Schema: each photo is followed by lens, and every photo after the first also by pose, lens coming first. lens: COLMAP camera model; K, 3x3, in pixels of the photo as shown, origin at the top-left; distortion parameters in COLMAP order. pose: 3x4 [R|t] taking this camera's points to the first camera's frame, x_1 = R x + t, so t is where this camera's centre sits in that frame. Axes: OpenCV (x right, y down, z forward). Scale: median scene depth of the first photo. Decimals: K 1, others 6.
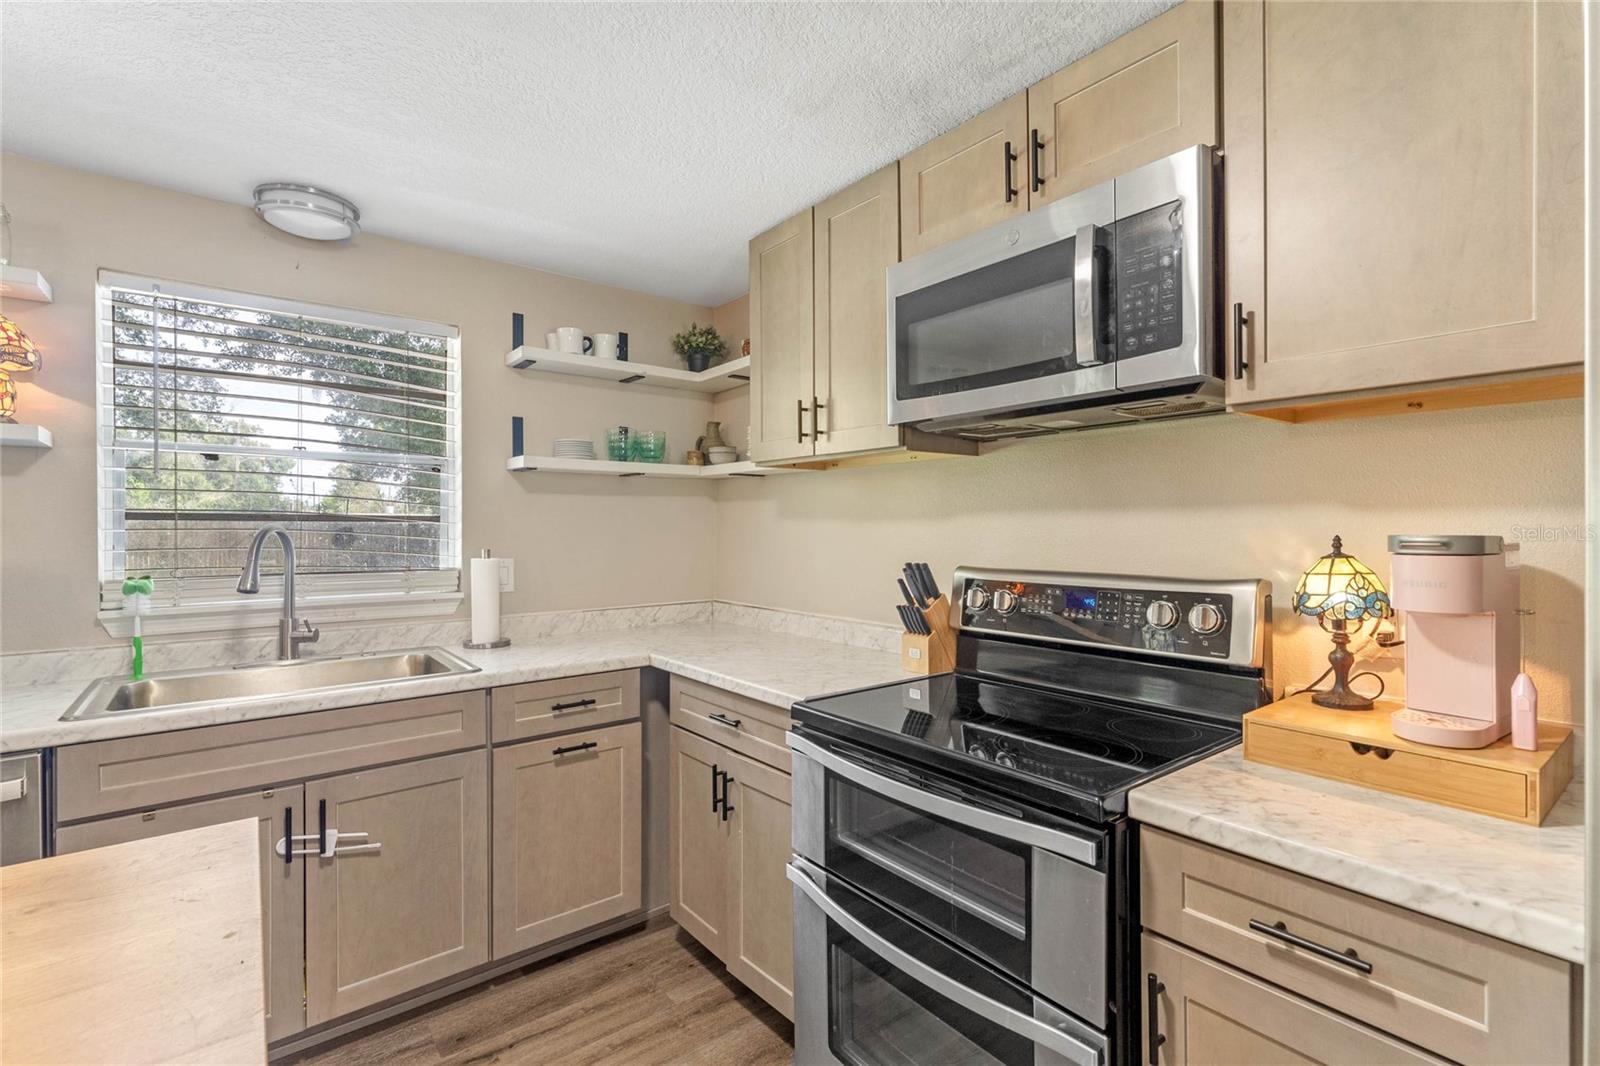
lens RADIAL K [[726.8, 0, 795.6], [0, 726.8, 531.7], [0, 0, 1]] dist [-0.001292, -0.000454]
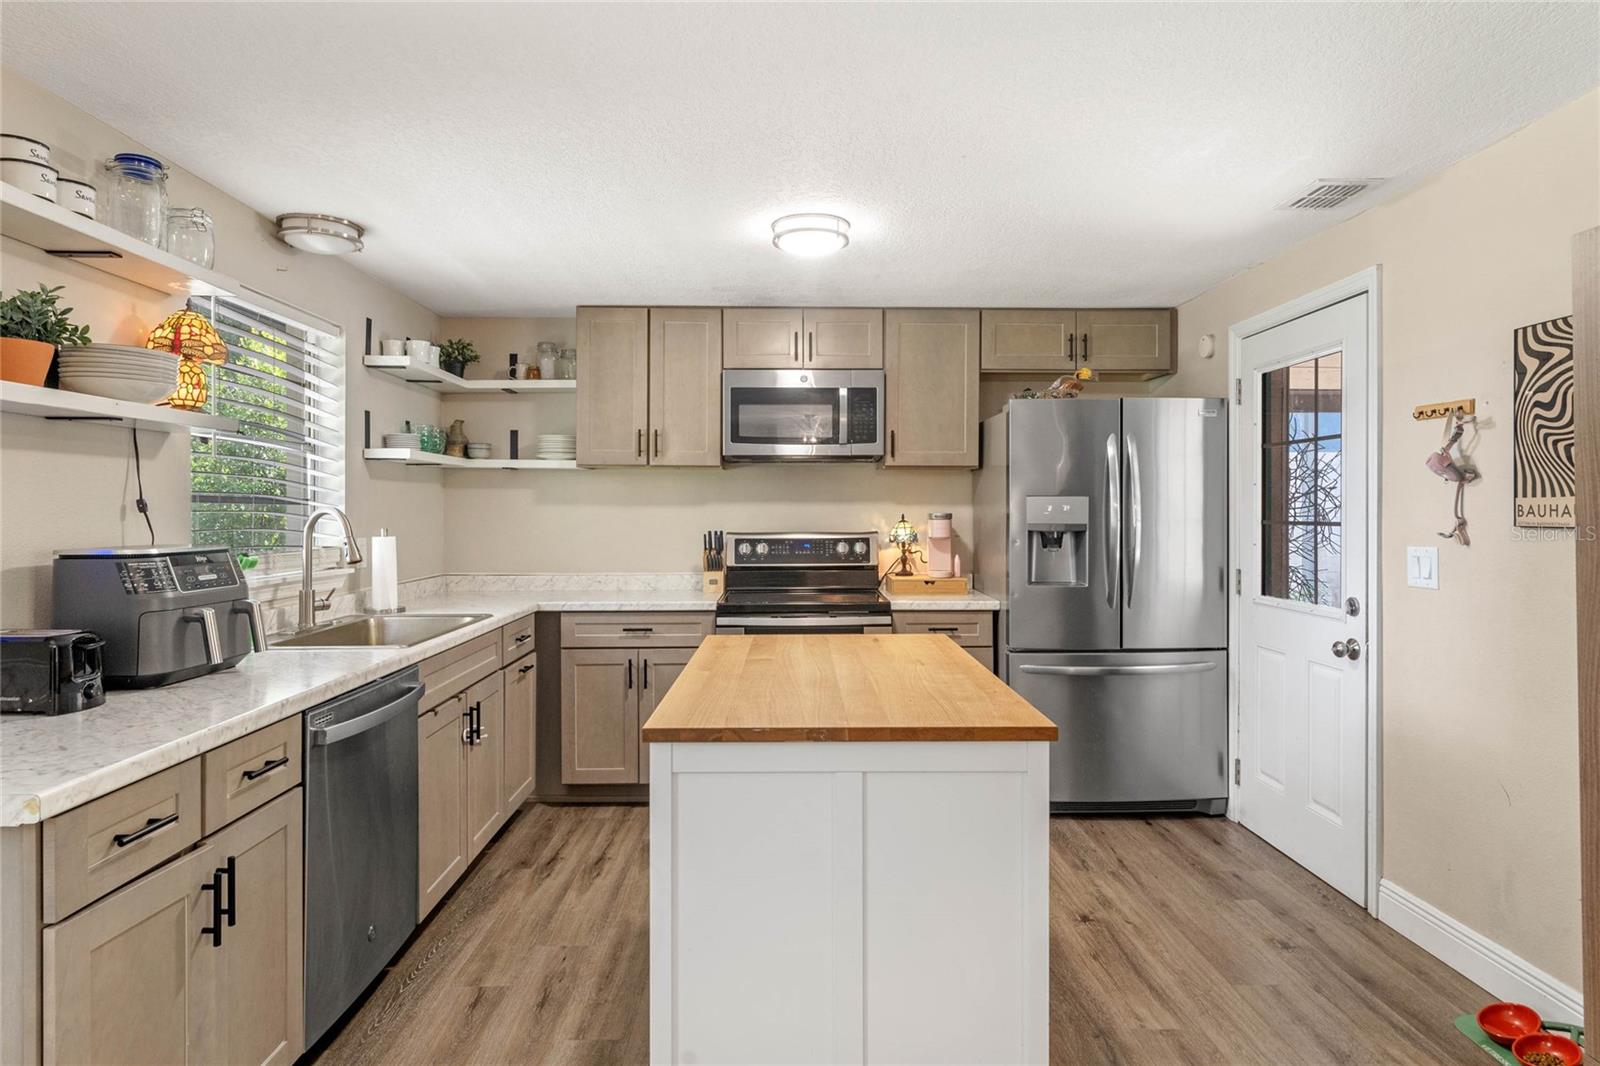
lens RADIAL K [[903.8, 0, 797.6], [0, 903.8, 524.0], [0, 0, 1]] dist [0.001217, -0.000562]
pose [[0.599823, -0.008419, 0.800089, -1.617677], [0.003775, 0.999963, 0.007691, 0.011330], [-0.800124, -0.001593, 0.599833, -0.532554]]
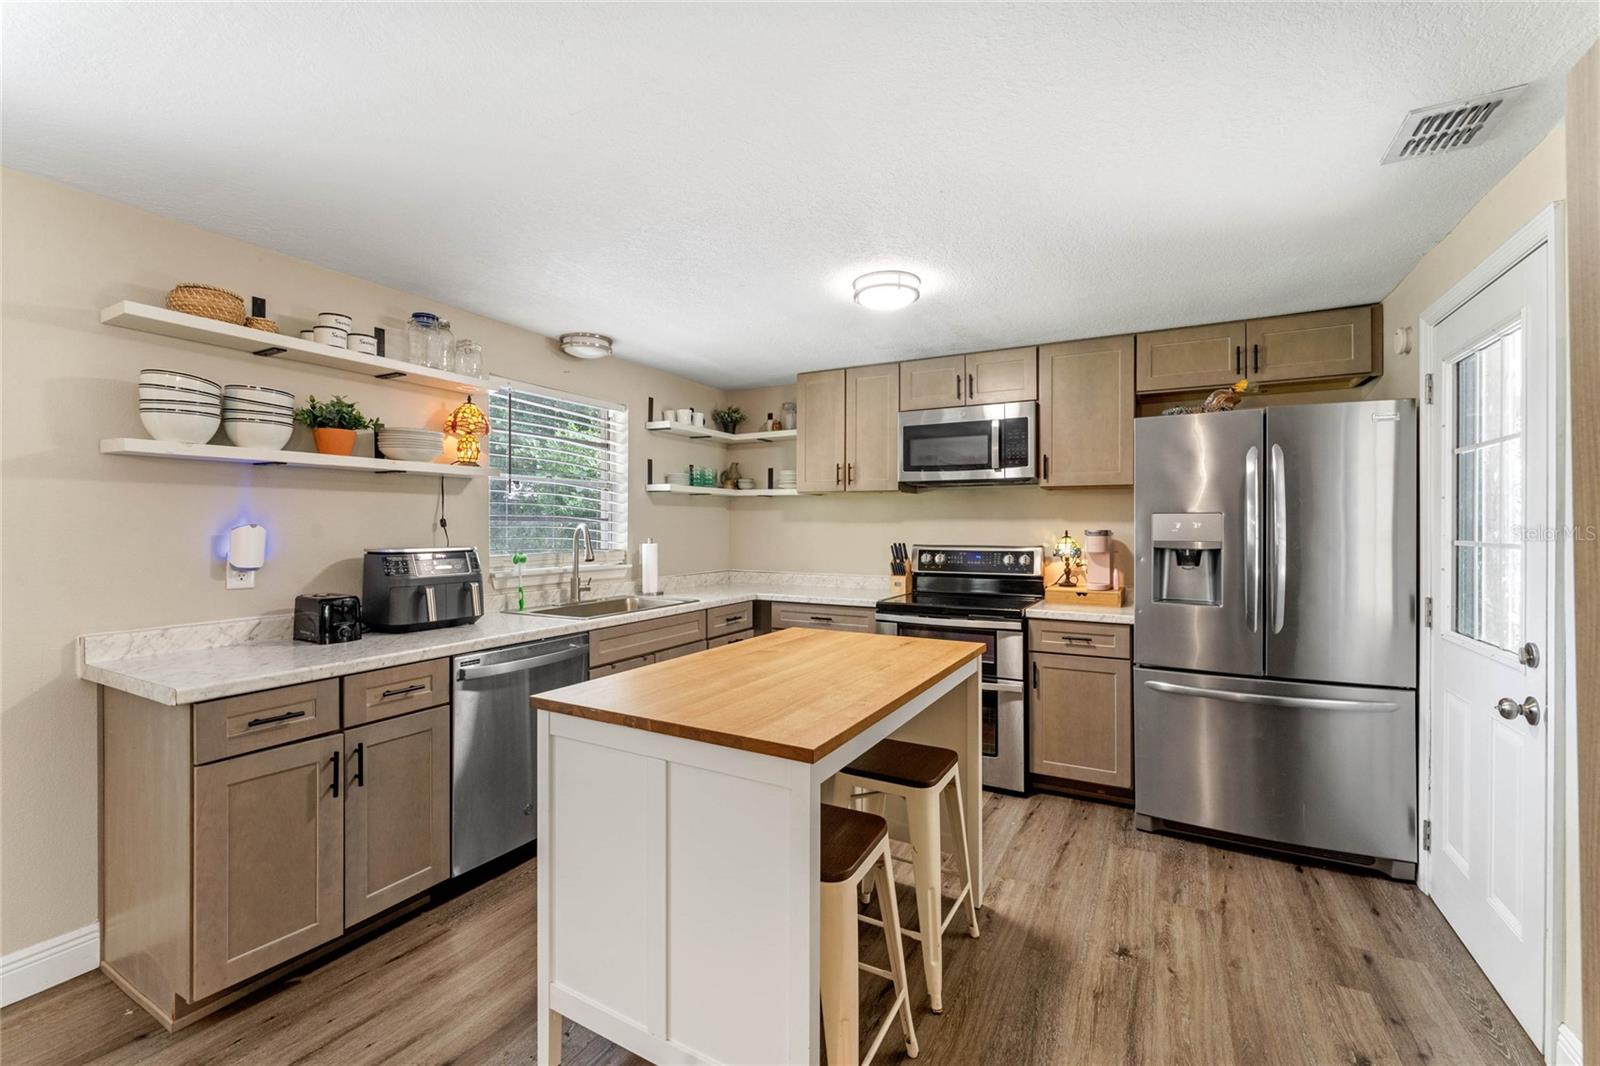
lens RADIAL K [[668.0, 0, 800.0], [0, 668.0, 533.0], [0, 0, 1]] dist [-0.001730, 0.000029]
pose [[0.917902, 0.001015, 0.396806, -0.995005], [-0.002556, 0.999991, 0.003354, 0.007517], [-0.396799, -0.004093, 0.917896, -0.803724]]
